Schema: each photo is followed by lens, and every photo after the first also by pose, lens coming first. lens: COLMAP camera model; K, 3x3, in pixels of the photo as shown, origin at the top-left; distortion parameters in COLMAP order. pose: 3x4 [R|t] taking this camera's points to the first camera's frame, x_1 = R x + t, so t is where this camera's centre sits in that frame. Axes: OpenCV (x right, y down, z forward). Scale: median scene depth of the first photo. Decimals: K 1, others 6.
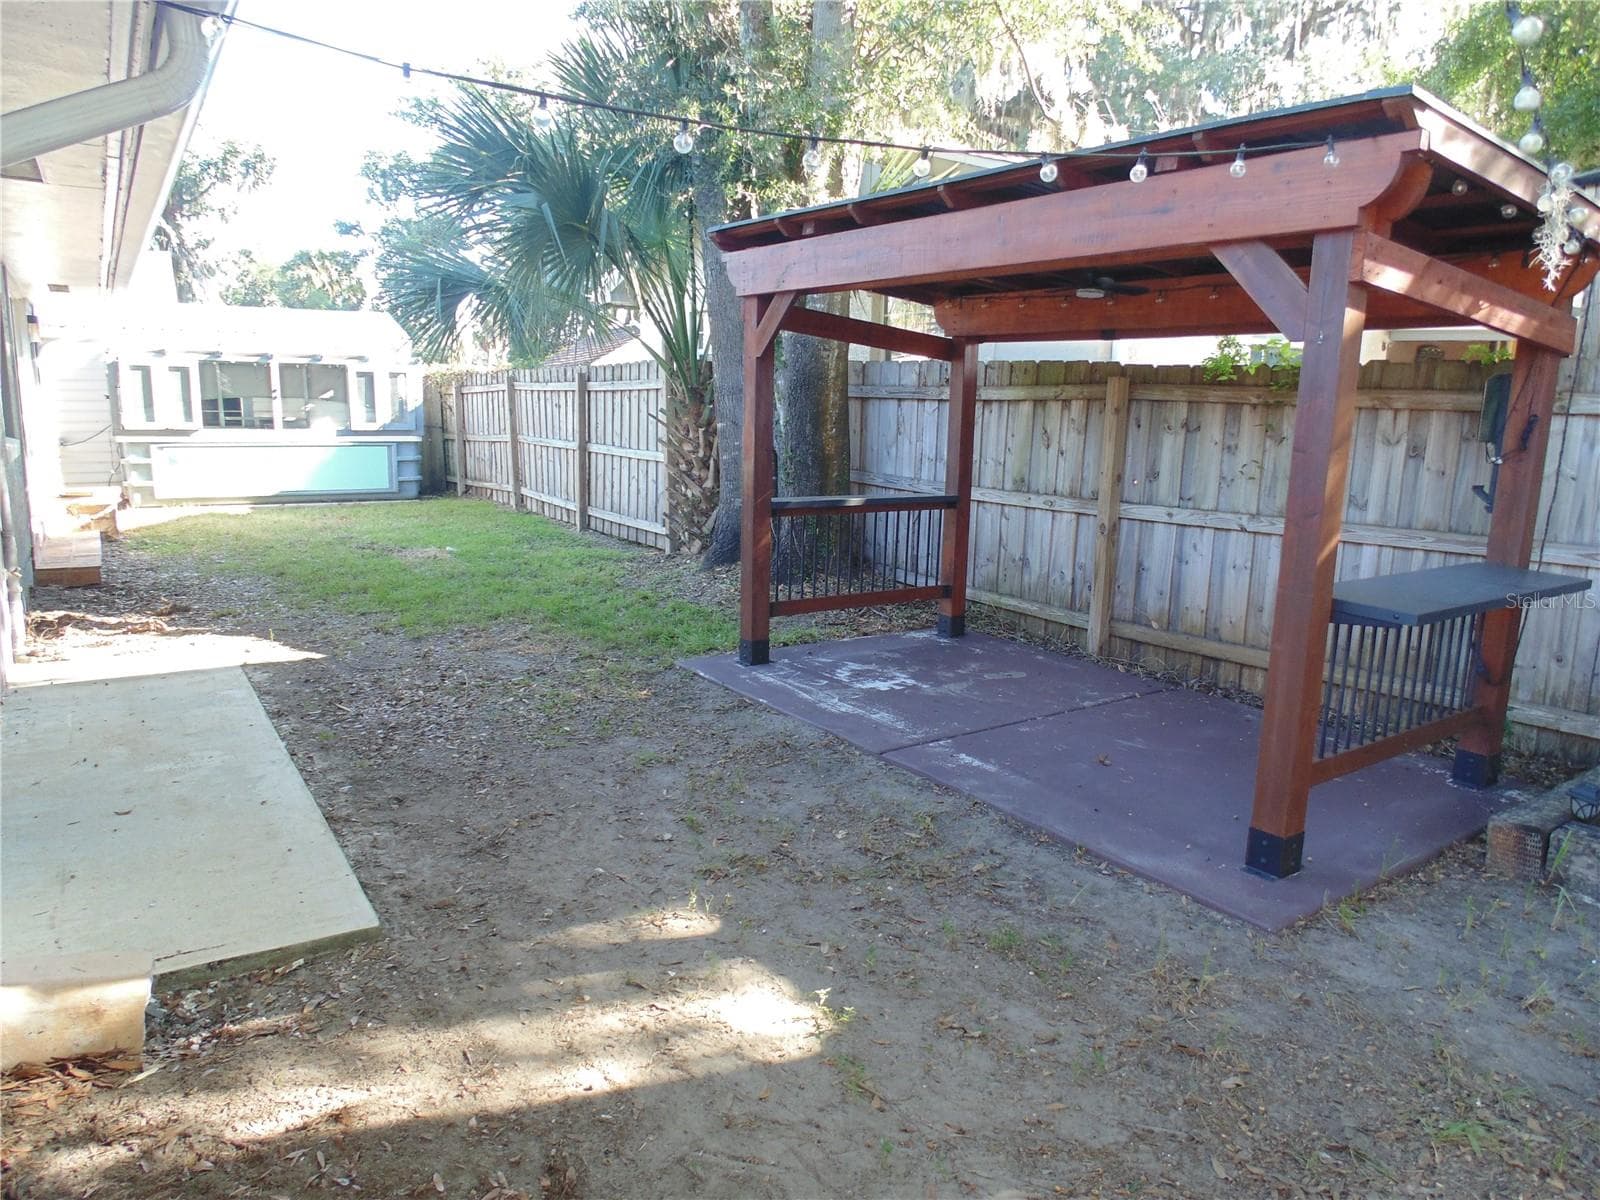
lens RADIAL K [[1058.1, 0, 809.4], [0, 1058.1, 604.5], [0, 0, 1]] dist [-0.020632, 0.004349]
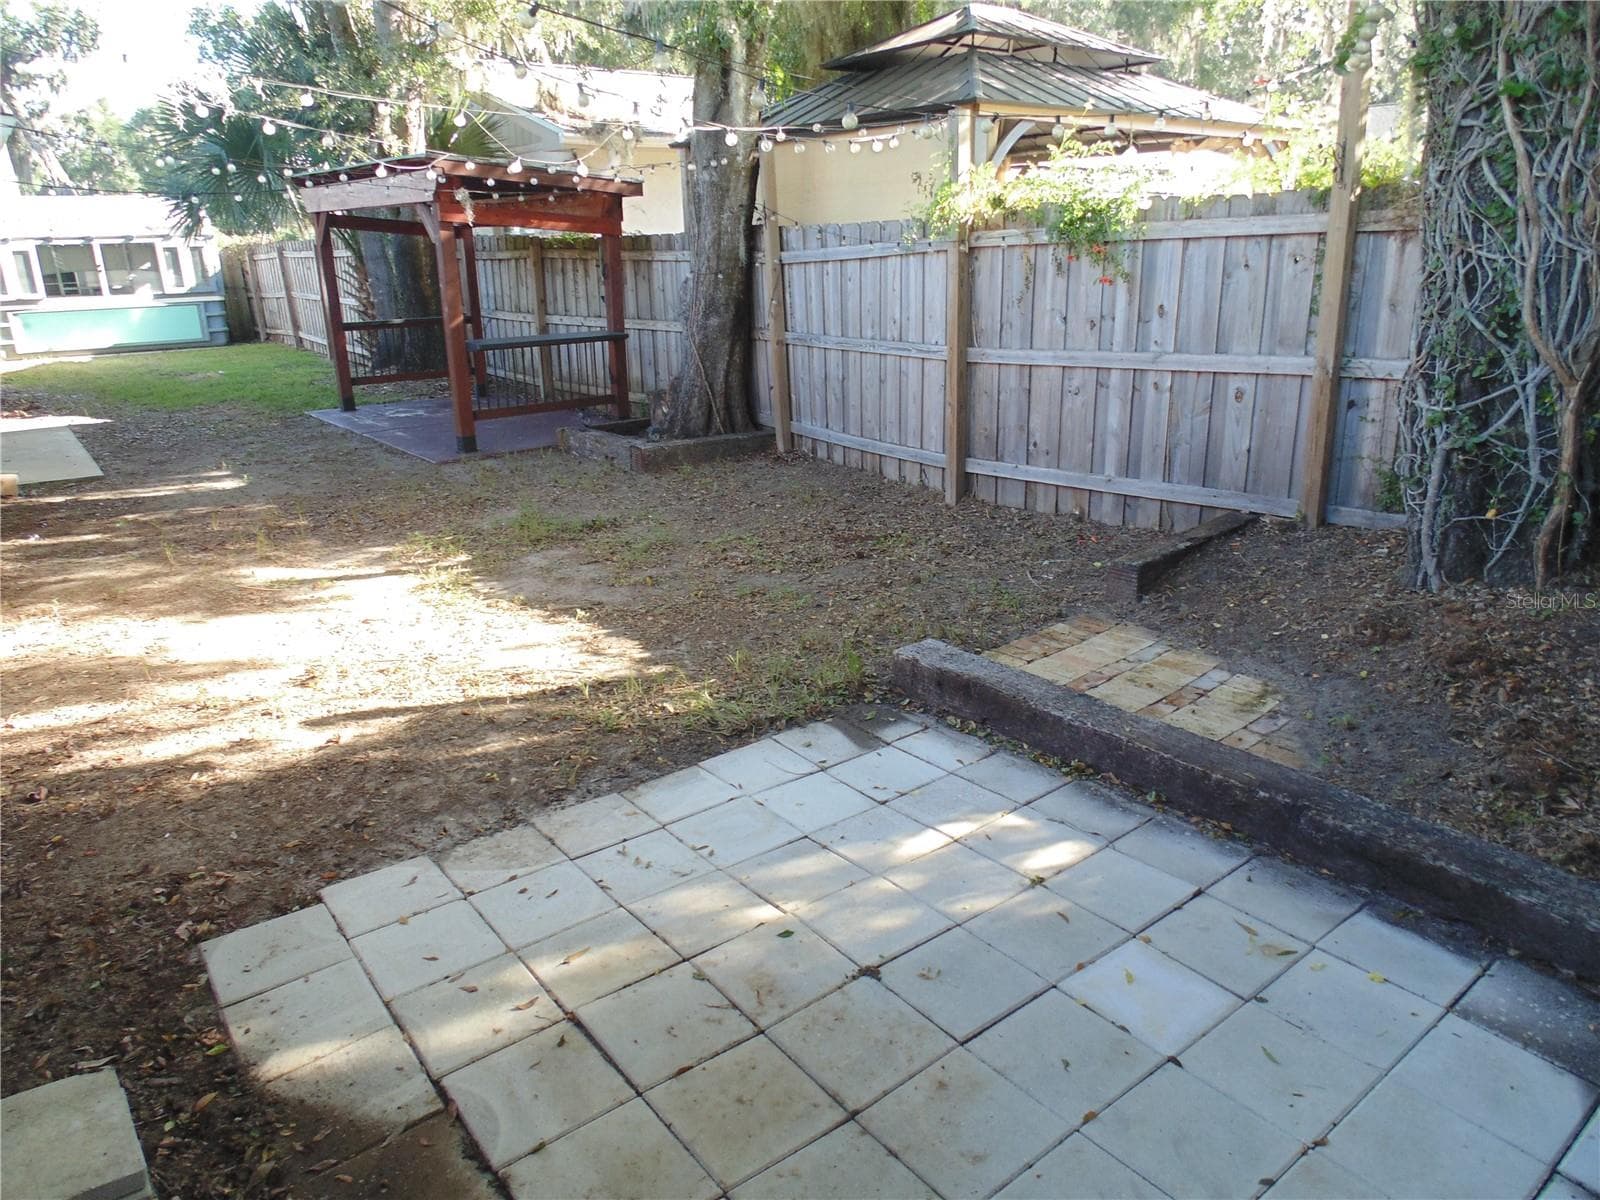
lens RADIAL K [[1058.1, 0, 808.2], [0, 1058.1, 594.8], [0, 0, 1]] dist [-0.020632, 0.004349]
pose [[0.996208, -0.061542, 0.061495, 0.259457], [0.052636, 0.989142, 0.137215, 0.068123], [-0.069271, -0.133458, 0.988631, -0.395848]]
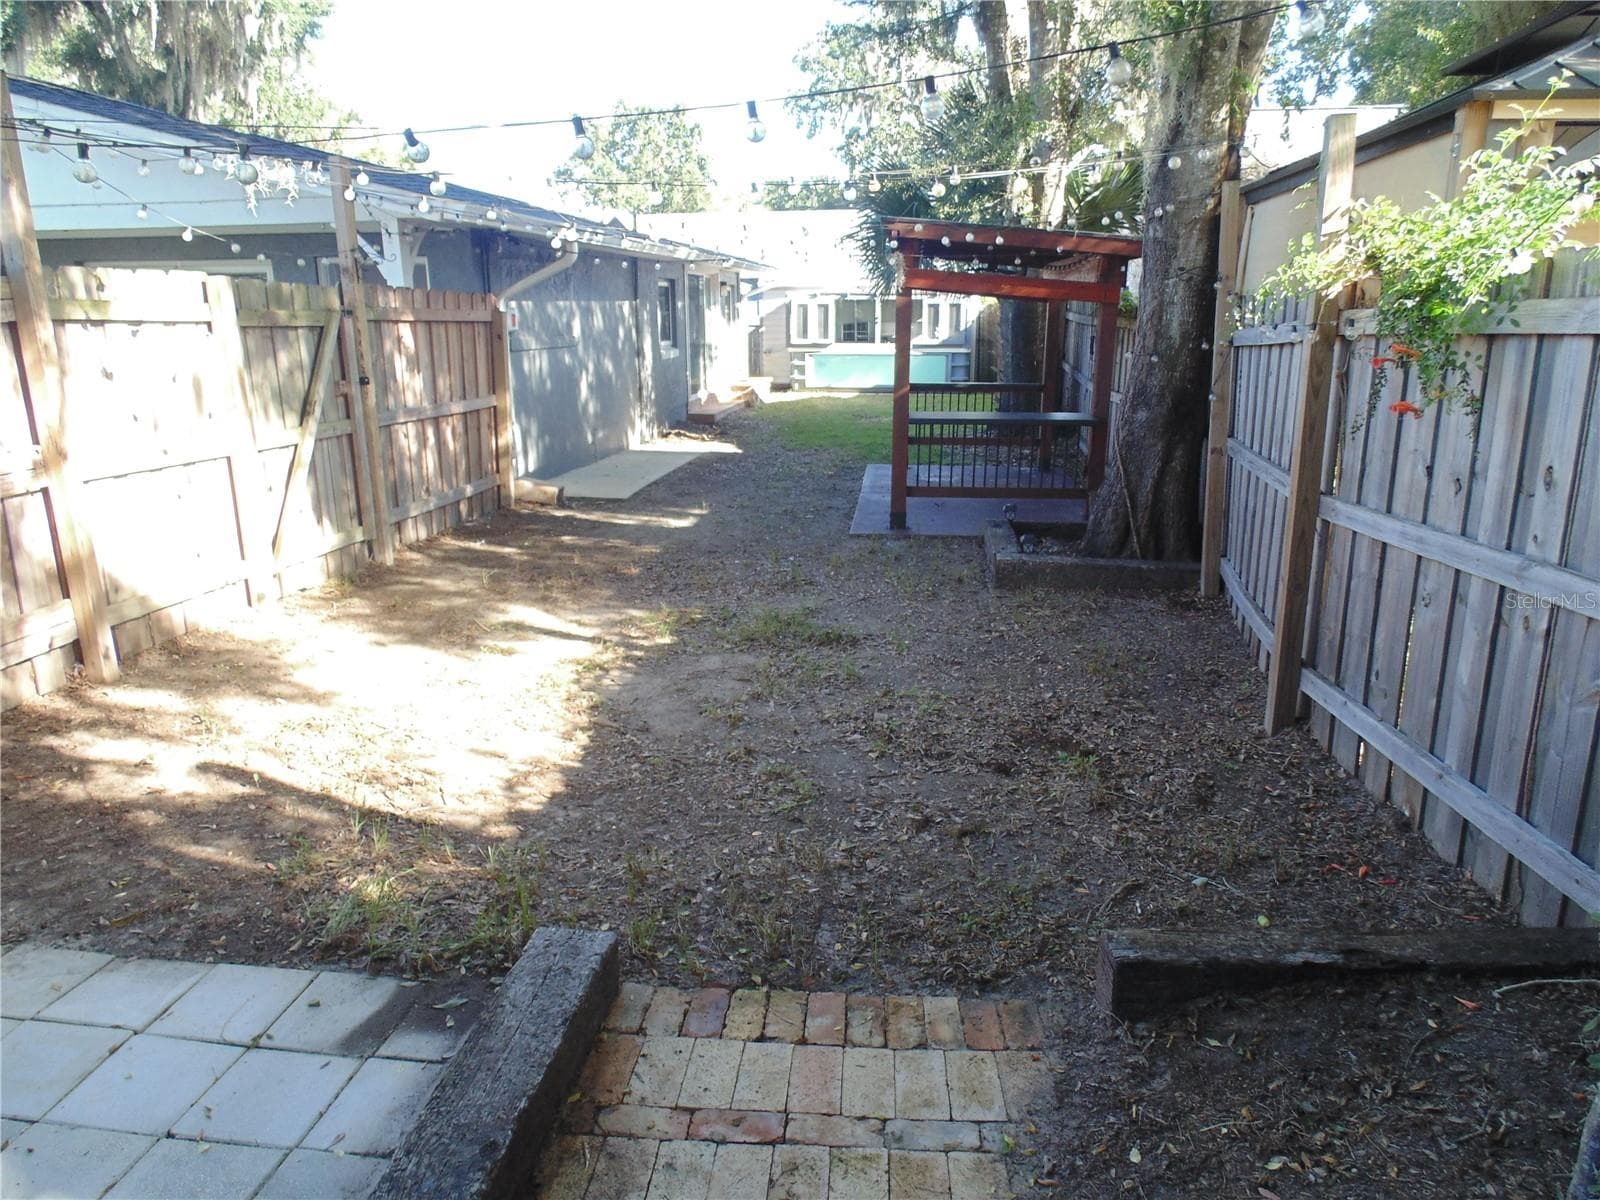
lens RADIAL K [[1058.1, 0, 815.7], [0, 1058.1, 602.1], [0, 0, 1]] dist [-0.020632, 0.004349]
pose [[0.758723, 0.150164, -0.633870, 0.445471], [-0.100611, 0.988405, 0.113726, 0.038168], [0.643597, -0.022512, 0.765033, -0.235663]]
